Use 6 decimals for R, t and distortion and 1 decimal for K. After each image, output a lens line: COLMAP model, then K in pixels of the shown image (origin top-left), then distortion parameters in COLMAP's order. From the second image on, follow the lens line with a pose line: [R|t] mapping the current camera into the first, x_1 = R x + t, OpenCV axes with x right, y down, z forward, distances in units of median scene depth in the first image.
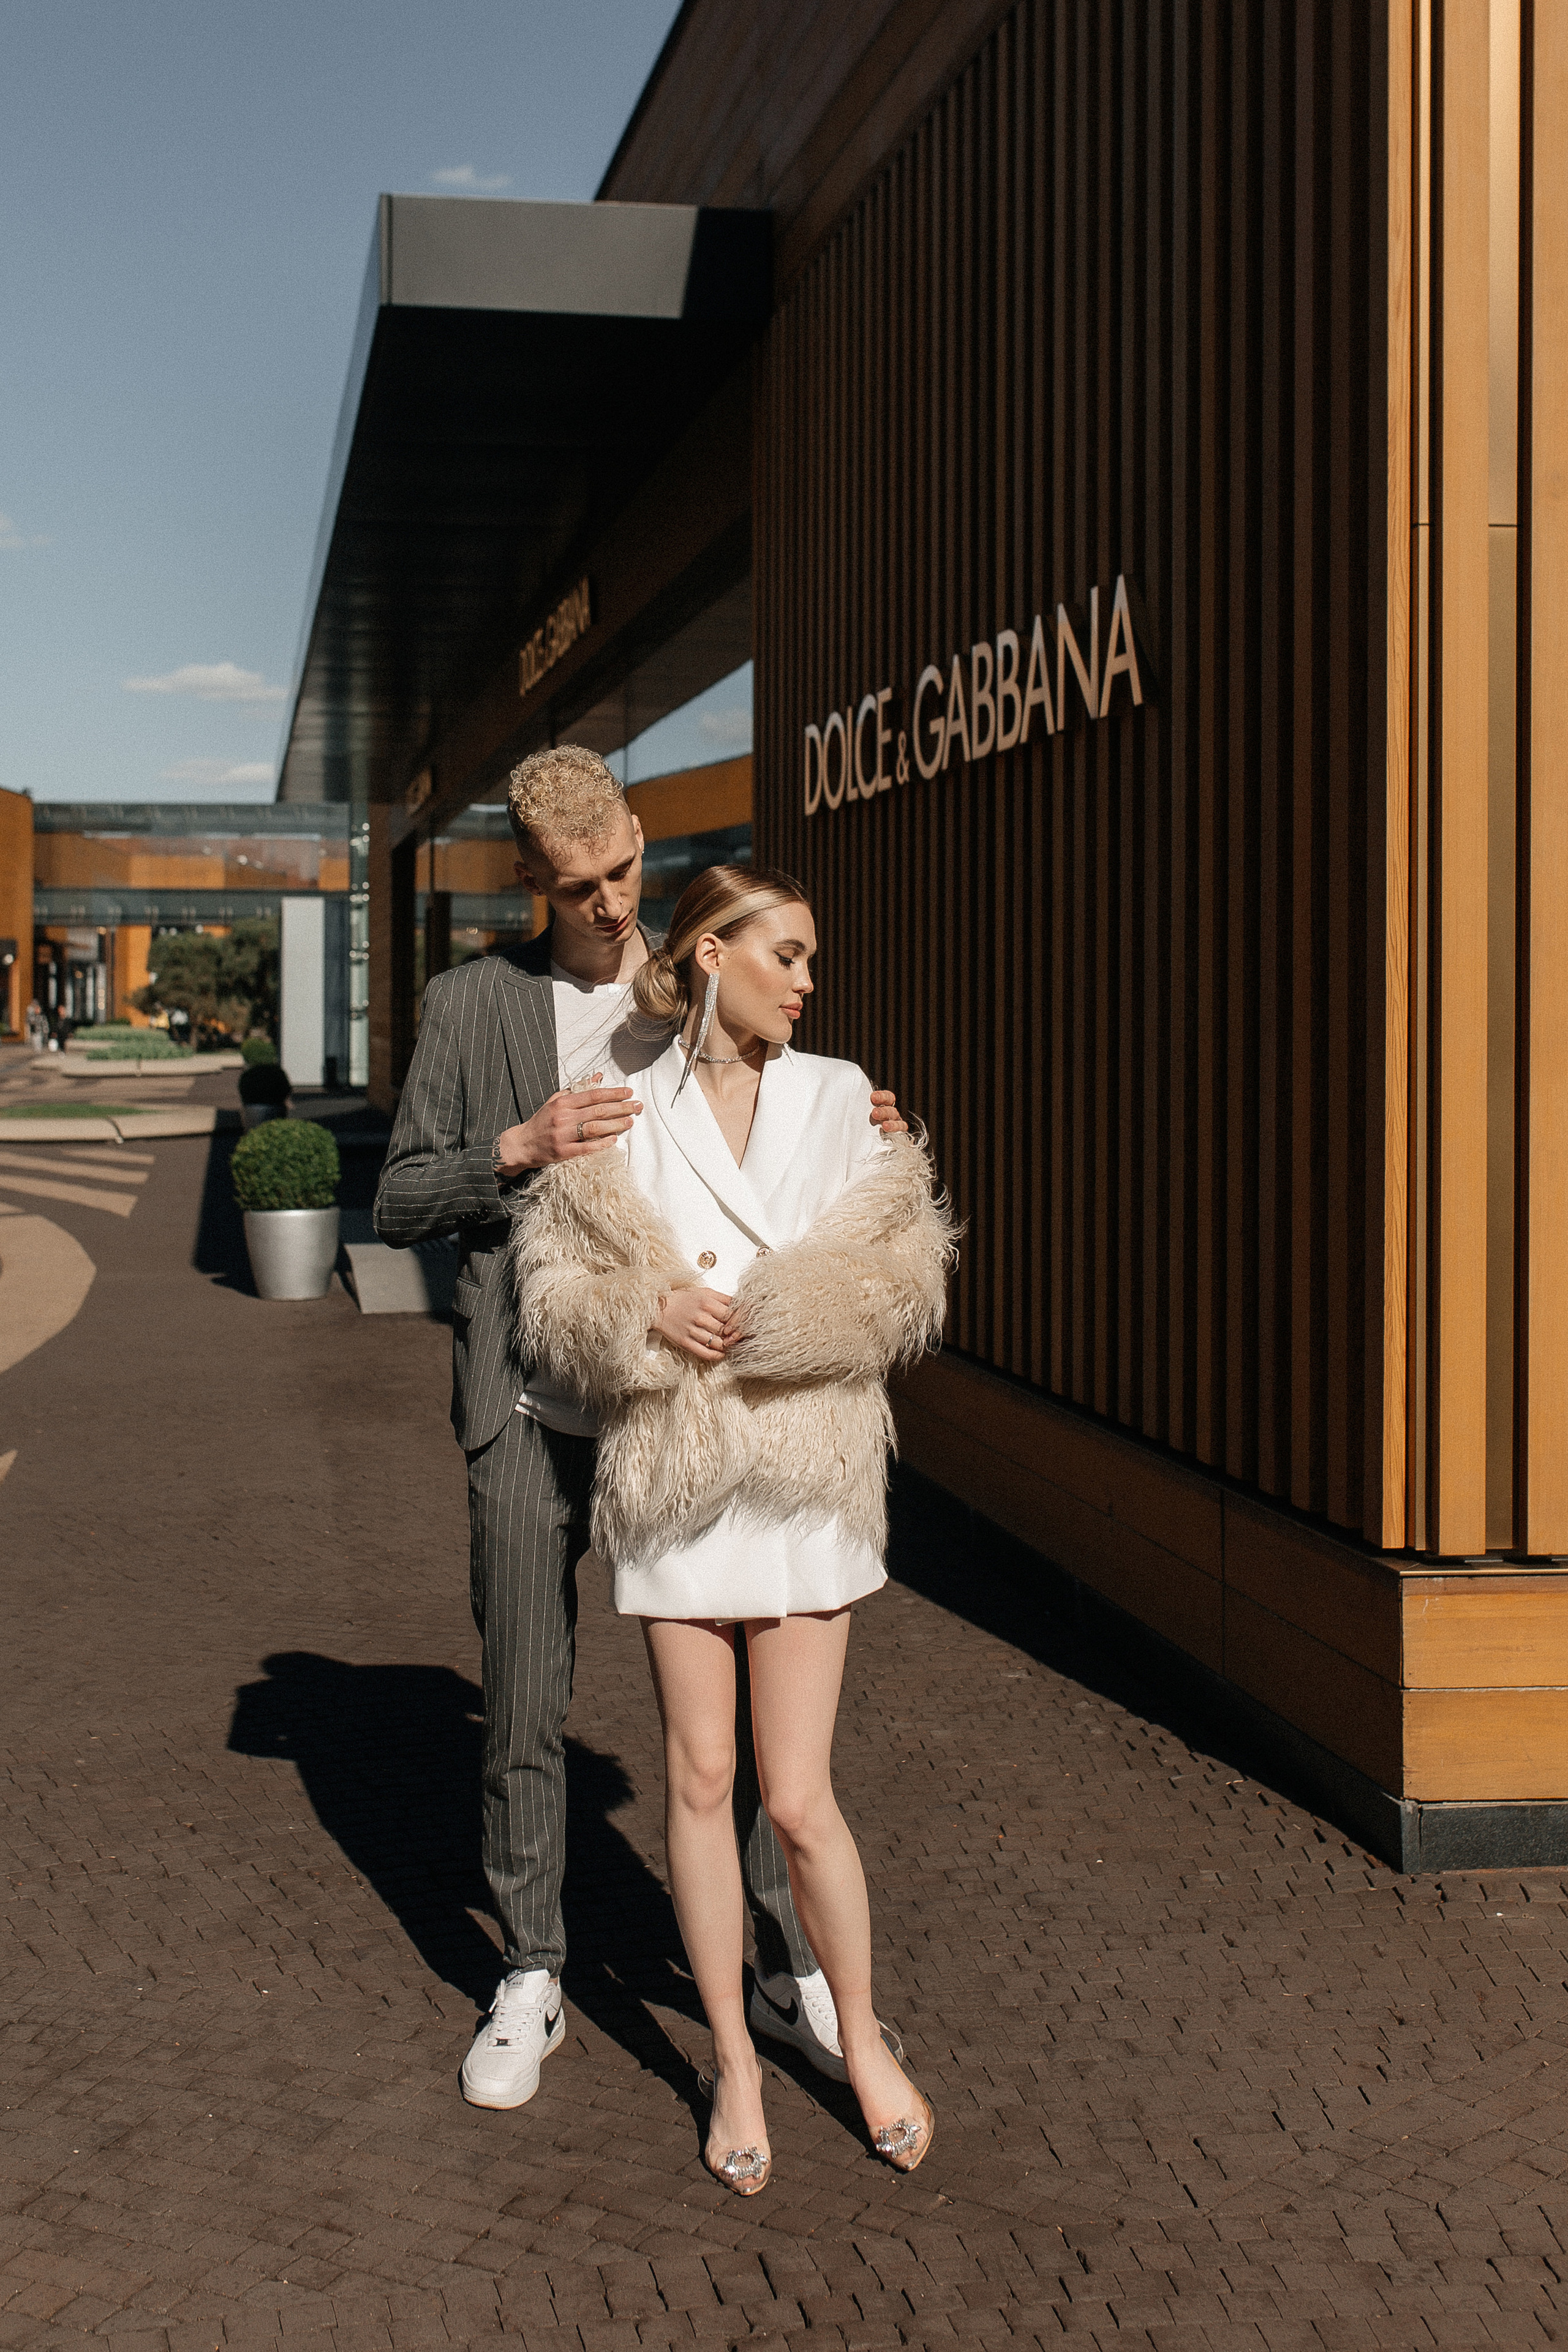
lens RADIAL K [[2574.0, 0, 784.0], [0, 2574.0, 1176.0], [0, 0, 1]] dist [-0.001416, 0.012493]
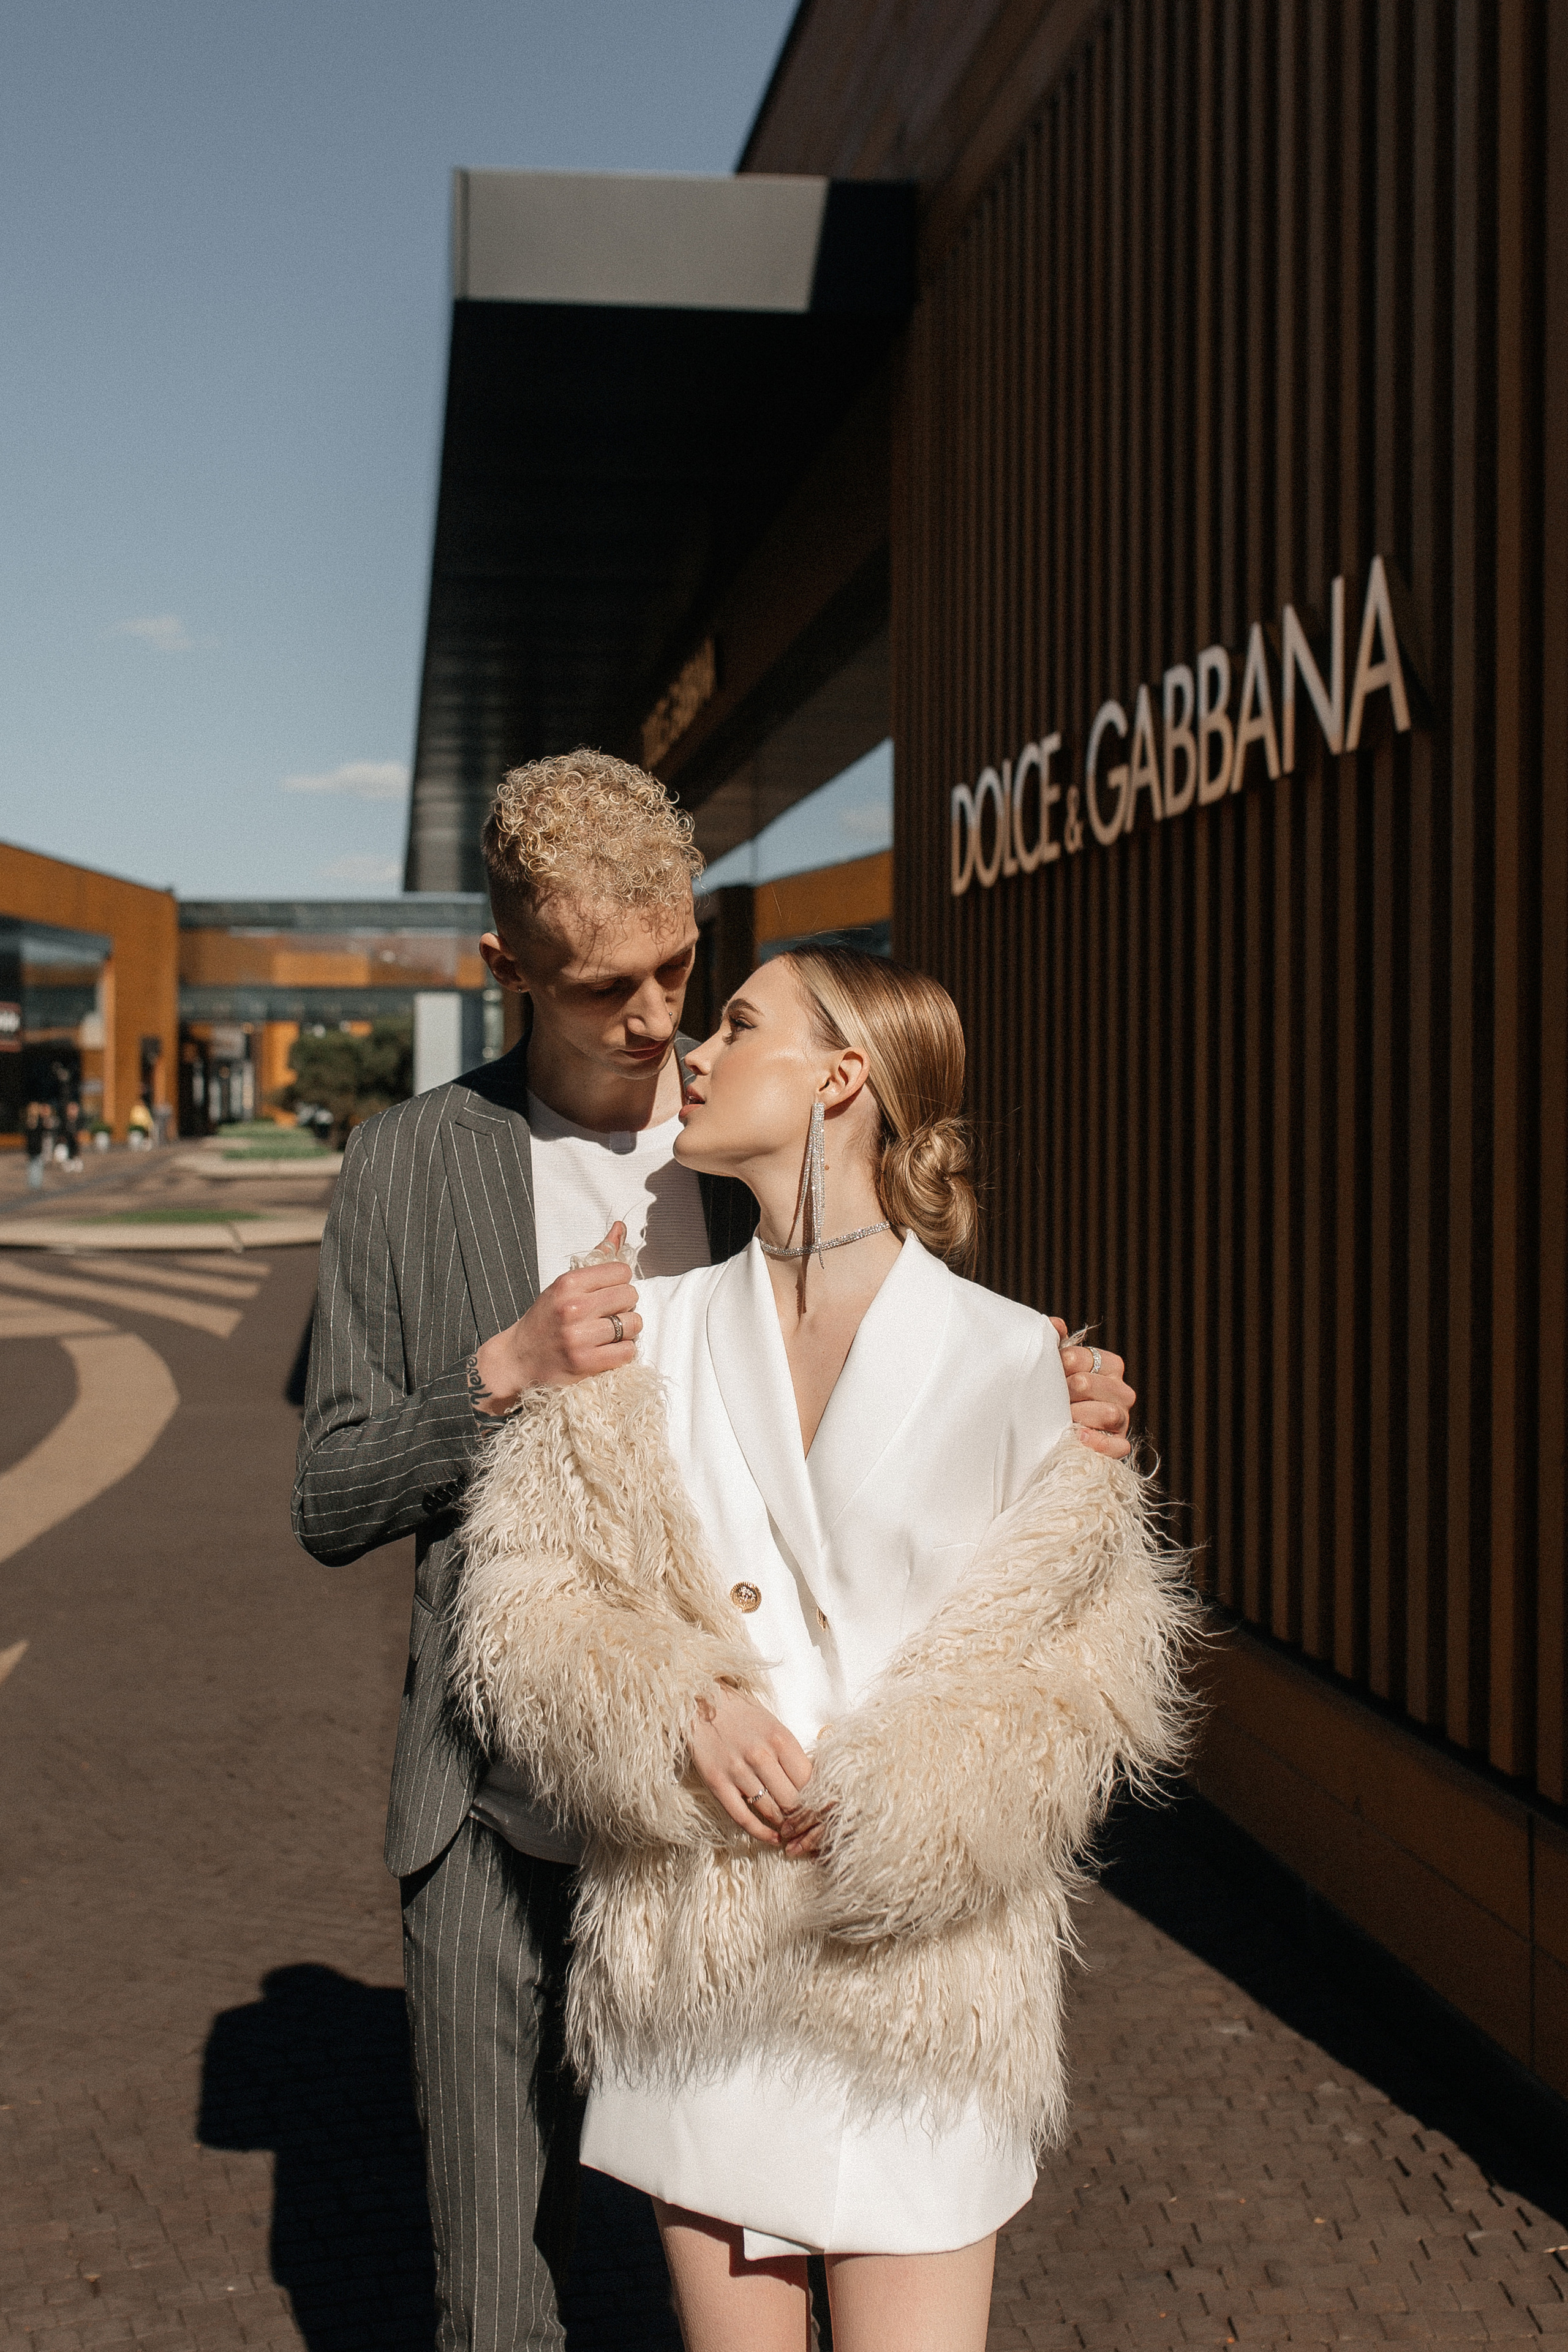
lens RADIAL K [[2574.0, 0, 784.0], [0, 2574.0, 1176.0], [0, 0, 1]] dist [-0.001416, 0.012493]
pose [[0.998234, 0.000430, -0.059404, 0.004249], [-0.002603, 0.999330, -0.036510, -0.025631], [0.059349, 0.036600, 0.997566, 0.233299]]
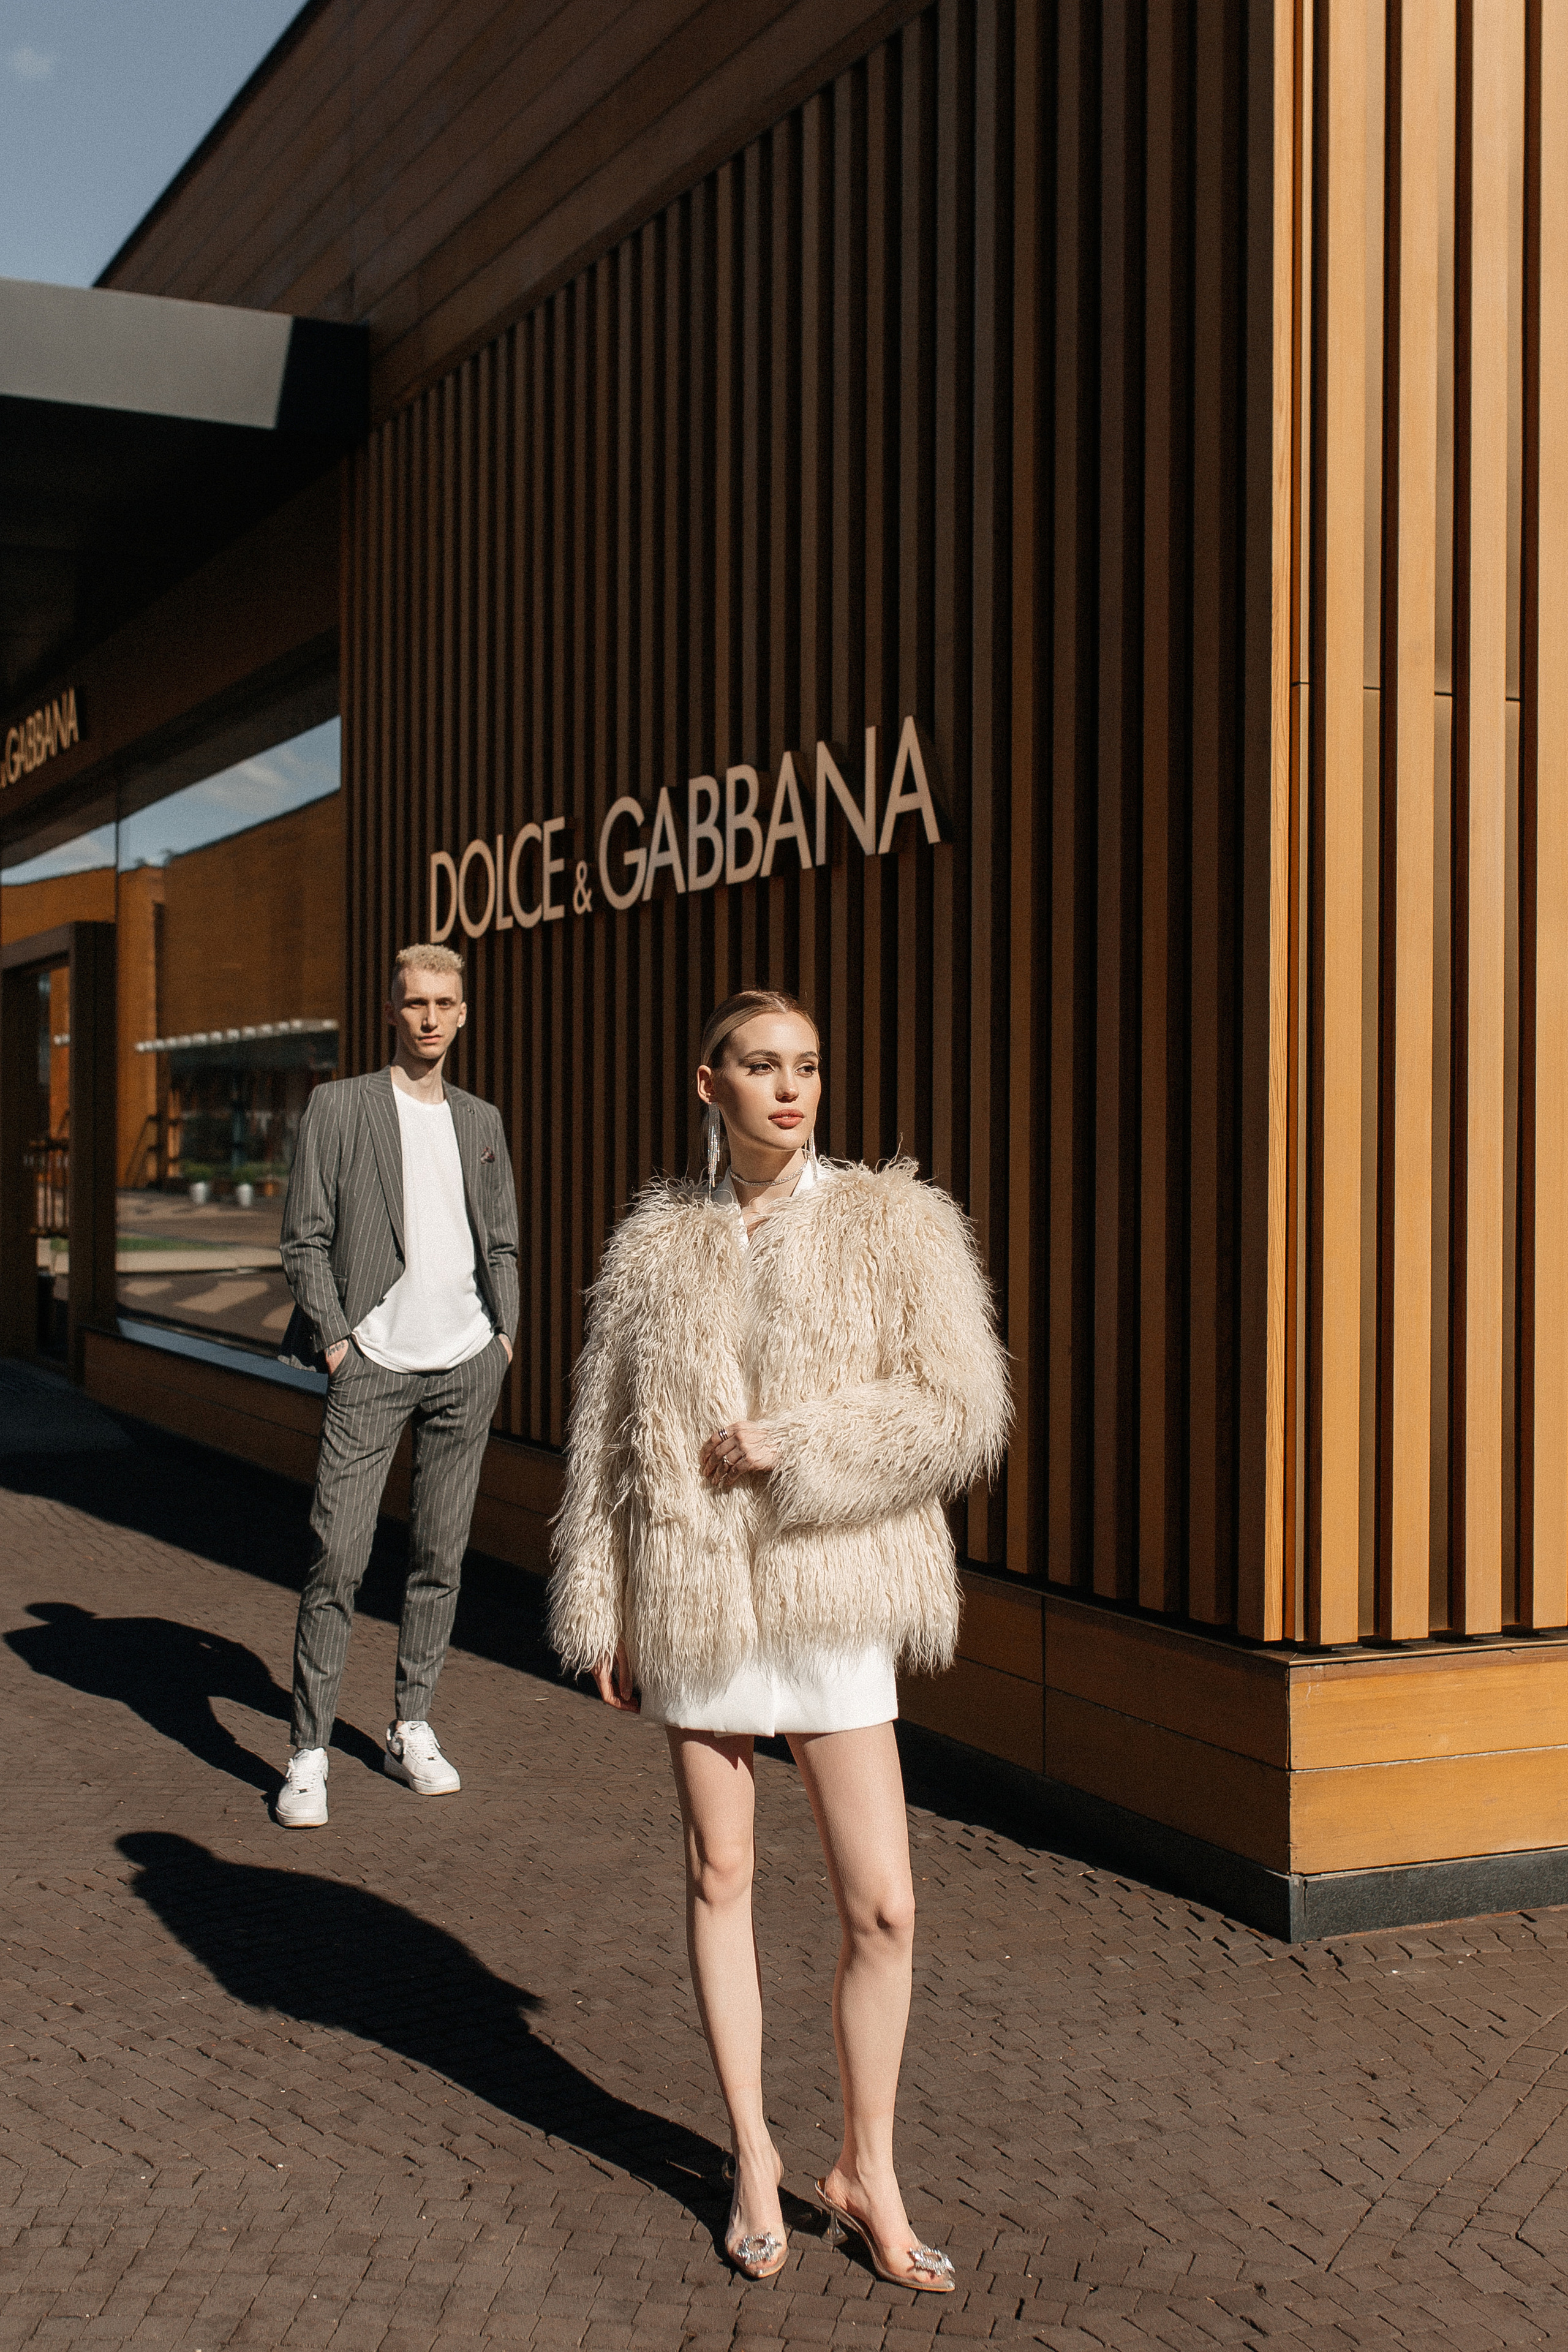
lens RADIAL K [[2541.7, 0, 782.7], [0, 2541.7, 1324.1], [0, 0, 1]] dist [0.000158, 0.008852]
pose [[0.960489, -0.017855, 0.277746, -0.185361], [0.016288, 0.999836, 0.007947, 0.001057], [-0.277842, -0.003109, 0.960622, 0.031411]]
